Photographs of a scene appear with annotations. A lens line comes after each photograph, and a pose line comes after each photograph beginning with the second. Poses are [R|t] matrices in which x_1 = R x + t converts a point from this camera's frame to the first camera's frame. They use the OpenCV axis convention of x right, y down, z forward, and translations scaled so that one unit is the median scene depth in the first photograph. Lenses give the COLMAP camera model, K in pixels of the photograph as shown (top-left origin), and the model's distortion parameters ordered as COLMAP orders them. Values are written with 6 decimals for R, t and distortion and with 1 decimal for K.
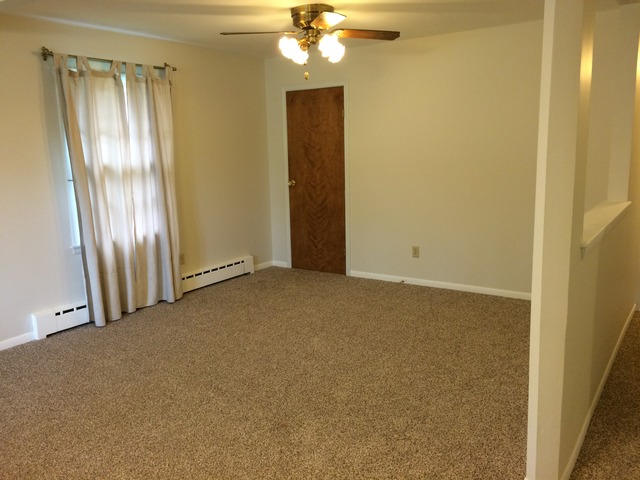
lens RADIAL K [[548.2, 0, 316.1], [0, 548.2, 236.4], [0, 0, 1]] dist [0.078218, -0.101296]
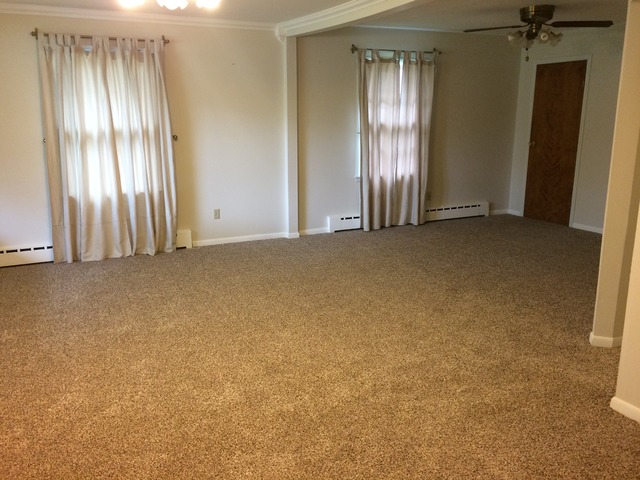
lens RADIAL K [[548.2, 0, 317.6], [0, 548.2, 238.6], [0, 0, 1]] dist [0.078218, -0.101296]
pose [[0.867240, 0.134007, -0.479517, 0.210554], [-0.101441, 0.990454, 0.093332, 0.053692], [0.487447, -0.032298, 0.872555, -0.362651]]
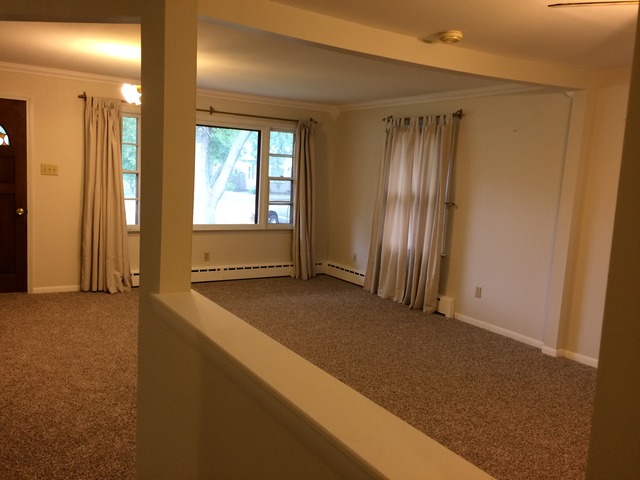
lens RADIAL K [[548.2, 0, 320.2], [0, 548.2, 241.1], [0, 0, 1]] dist [0.078218, -0.101296]
pose [[-0.408697, 0.109286, -0.906103, 0.931998], [-0.208371, 0.955410, 0.209219, -0.332068], [0.888565, 0.274313, -0.367701, 1.869162]]
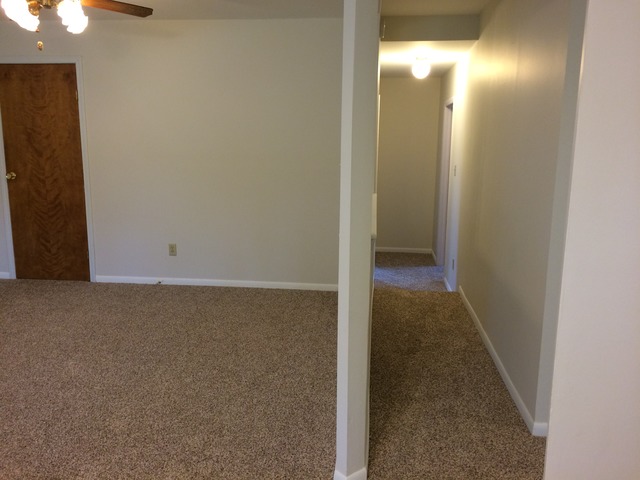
lens RADIAL K [[548.2, 0, 320.8], [0, 548.2, 236.5], [0, 0, 1]] dist [0.078218, -0.101296]
pose [[0.878577, -0.053766, 0.474564, -0.050730], [0.047307, 0.998554, 0.025549, -0.008031], [-0.475252, 0.000004, 0.879850, 0.063758]]
